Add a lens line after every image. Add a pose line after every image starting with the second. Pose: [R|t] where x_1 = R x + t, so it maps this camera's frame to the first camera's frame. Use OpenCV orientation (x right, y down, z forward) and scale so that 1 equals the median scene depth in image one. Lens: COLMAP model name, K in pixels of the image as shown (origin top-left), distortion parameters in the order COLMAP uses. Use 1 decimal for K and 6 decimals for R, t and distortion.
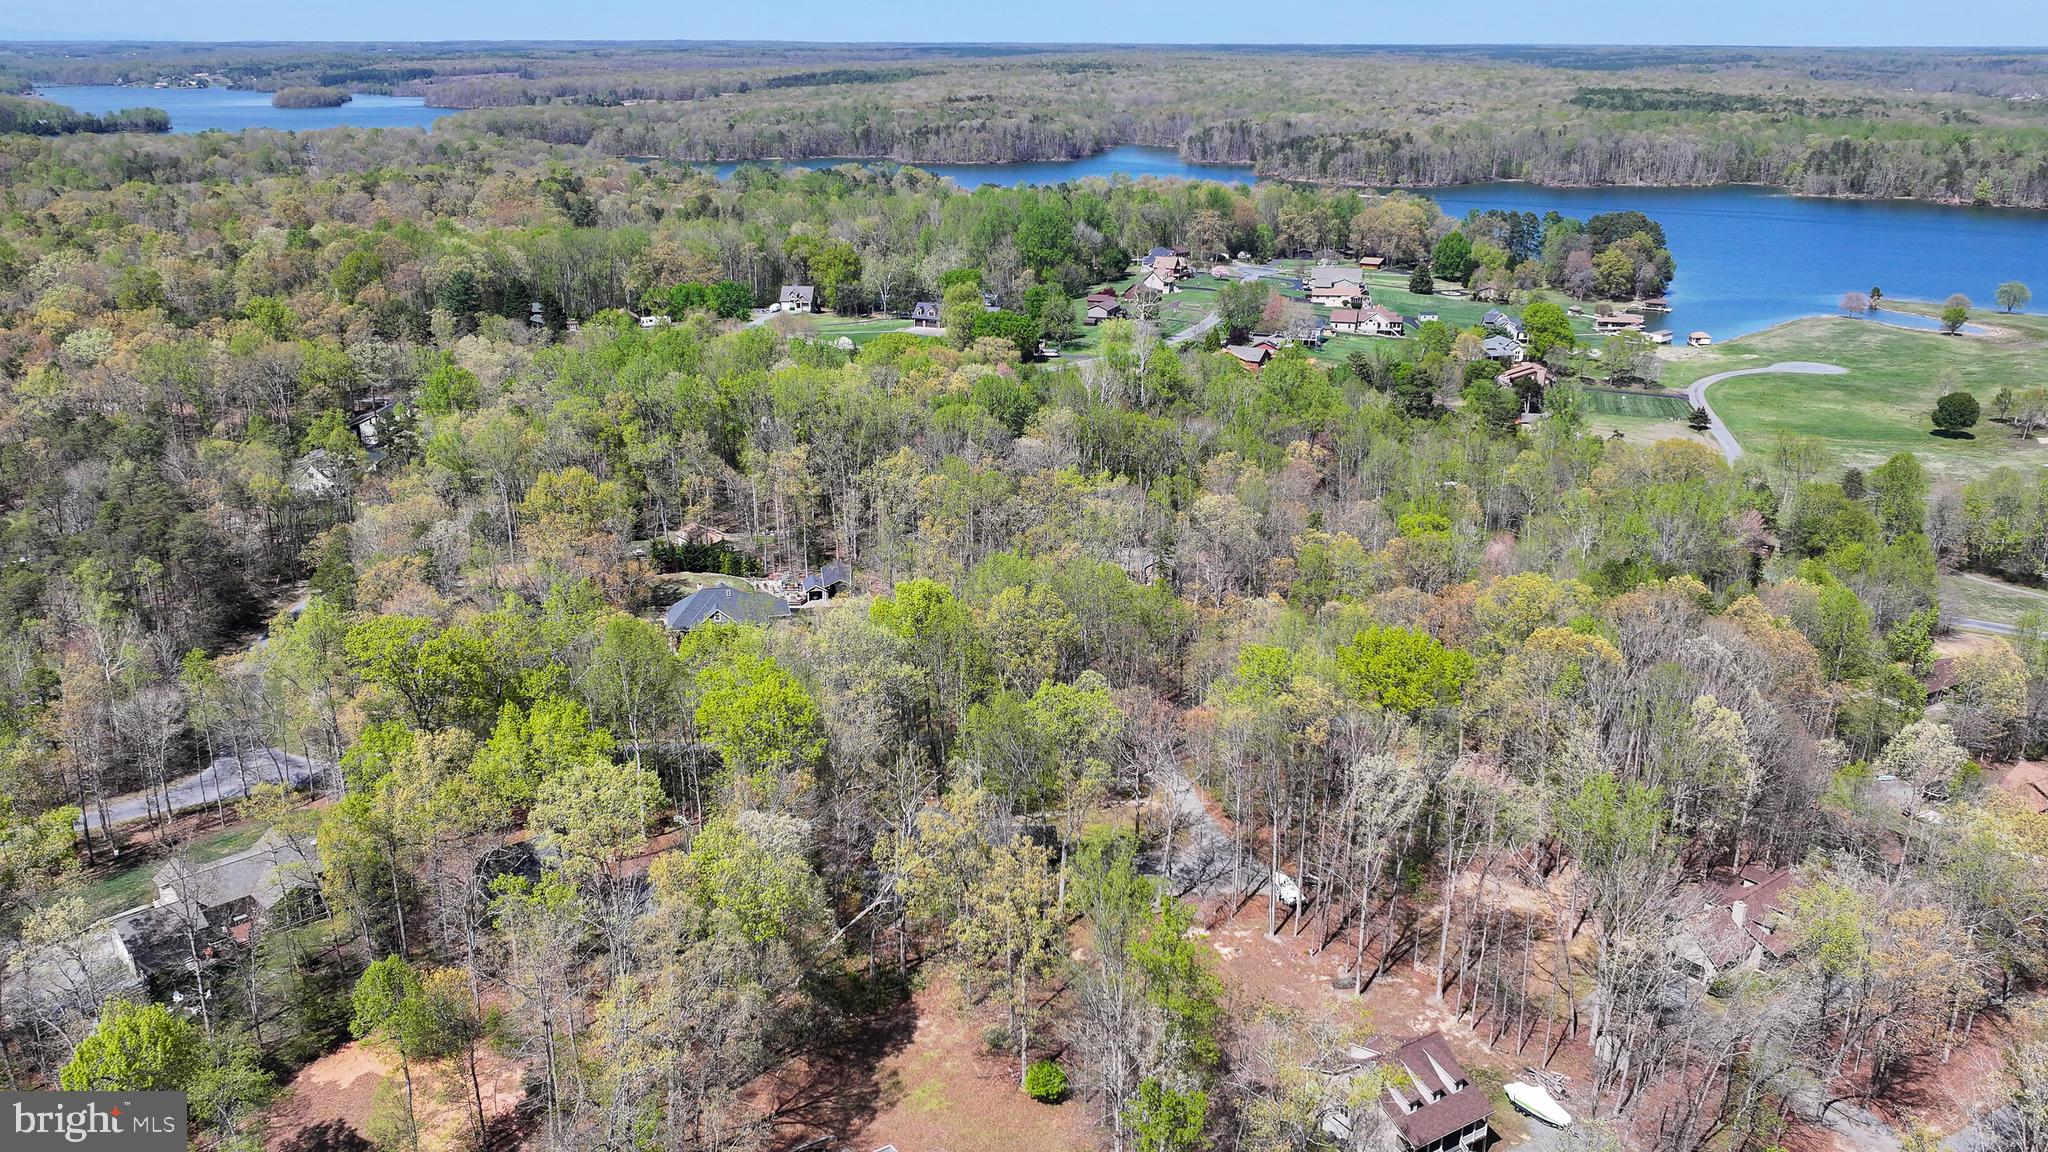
lens RADIAL K [[1674.0, 0, 1030.9], [0, 1674.0, 591.3], [0, 0, 1]] dist [0.013798, -0.015358]
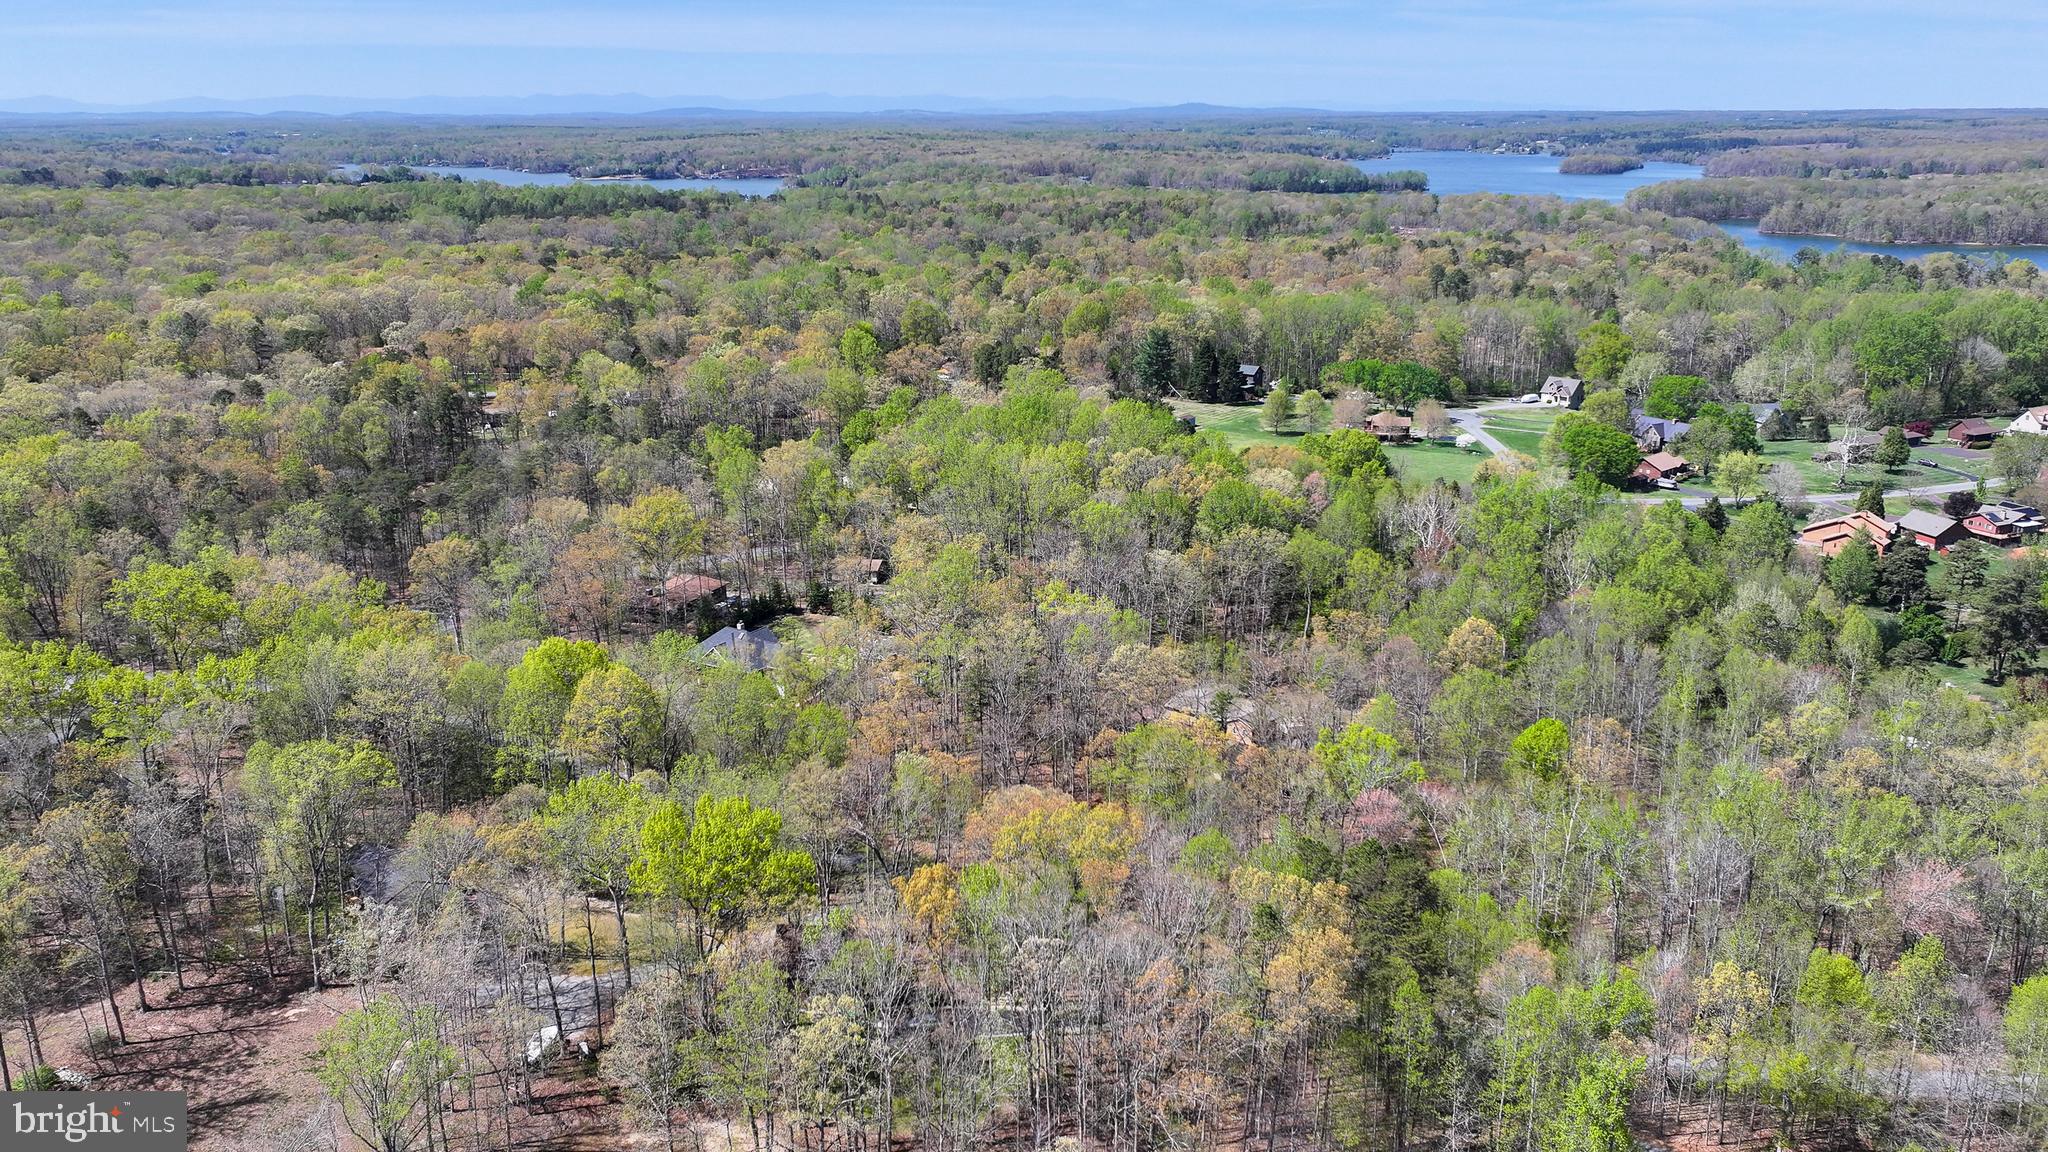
lens RADIAL K [[1674.0, 0, 1030.4], [0, 1674.0, 571.8], [0, 0, 1]] dist [0.013798, -0.015358]
pose [[0.719218, 0.183233, -0.670187, 0.217133], [-0.215411, 0.975873, 0.035639, -0.038454], [0.660548, 0.118733, 0.741336, 0.114863]]
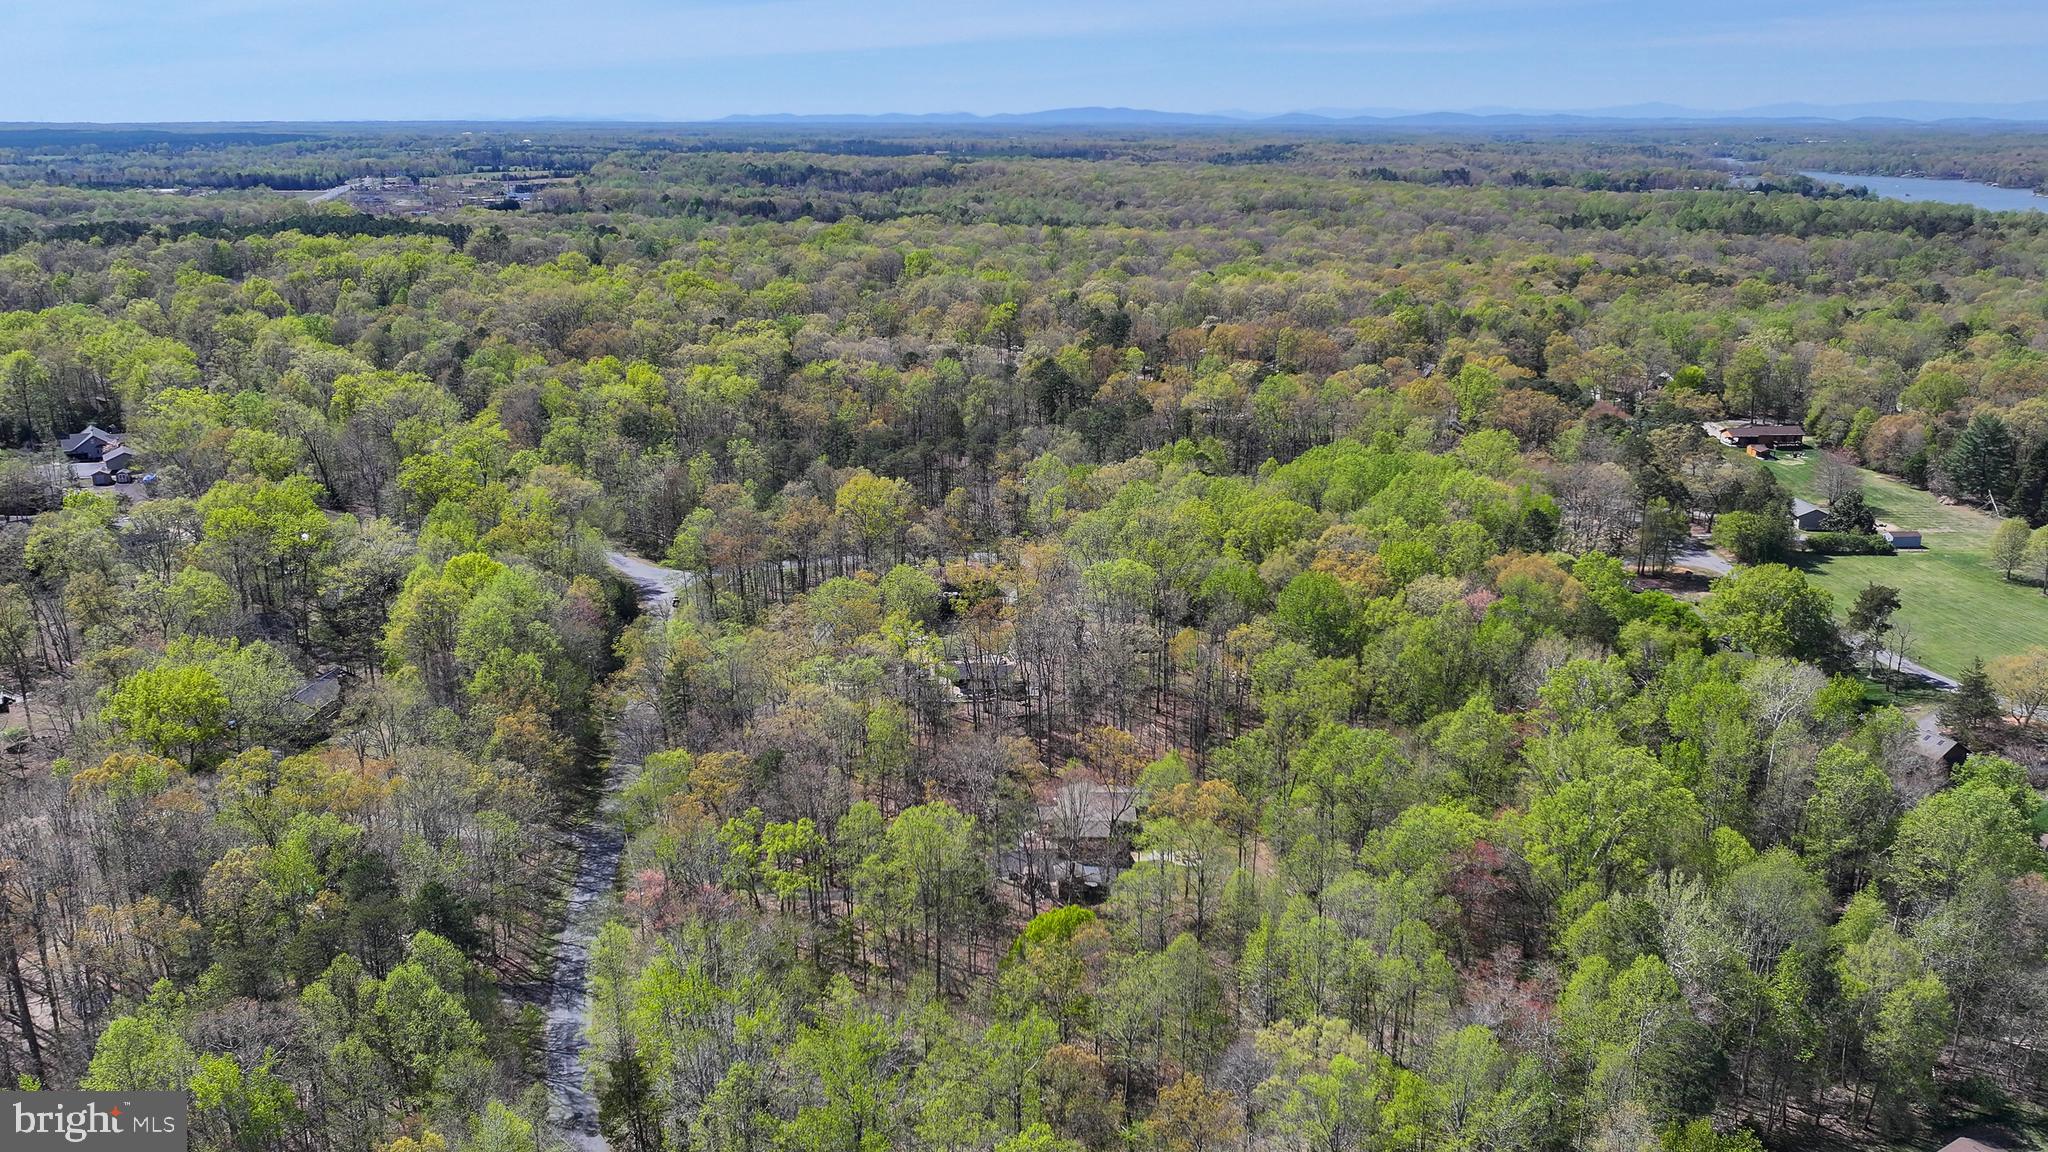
lens RADIAL K [[1674.0, 0, 1022.8], [0, 1674.0, 570.0], [0, 0, 1]] dist [0.013798, -0.015358]
pose [[-0.081206, 0.261233, -0.961854, 0.308243], [-0.313887, 0.909233, 0.273442, -0.126509], [0.945981, 0.324119, 0.008163, 0.372154]]
